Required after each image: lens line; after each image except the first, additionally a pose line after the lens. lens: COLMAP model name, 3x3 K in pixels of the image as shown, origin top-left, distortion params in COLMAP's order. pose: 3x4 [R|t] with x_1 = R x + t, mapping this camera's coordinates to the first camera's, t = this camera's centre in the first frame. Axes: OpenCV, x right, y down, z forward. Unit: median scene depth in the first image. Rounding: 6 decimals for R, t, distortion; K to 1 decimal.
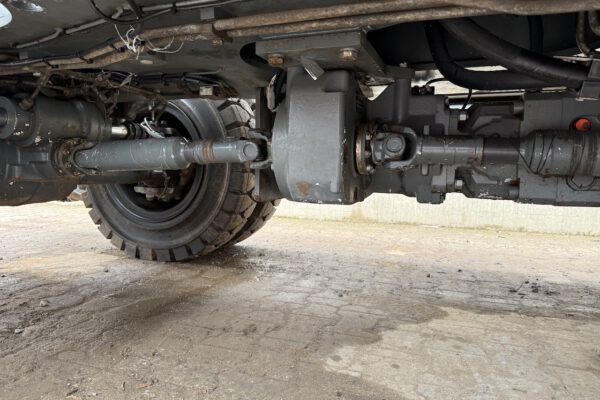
lens RADIAL K [[425.1, 0, 301.0], [0, 425.1, 195.2], [0, 0, 1]] dist [0.109996, -0.128793]
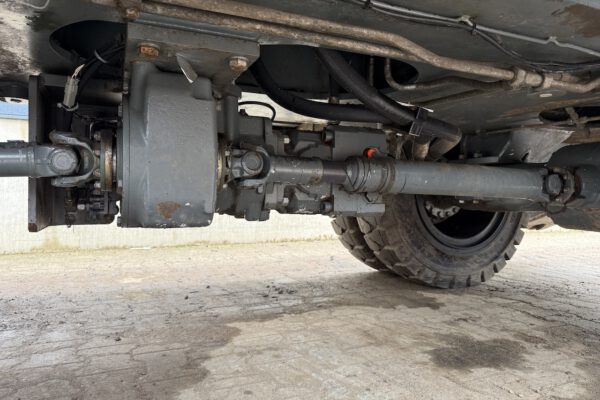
lens RADIAL K [[425.1, 0, 301.0], [0, 425.1, 195.2], [0, 0, 1]] dist [0.109996, -0.128793]
pose [[0.725621, -0.011565, 0.687997, -0.337761], [0.042766, 0.998684, -0.028318, -0.009186], [-0.686764, 0.049971, 0.725161, 0.194153]]
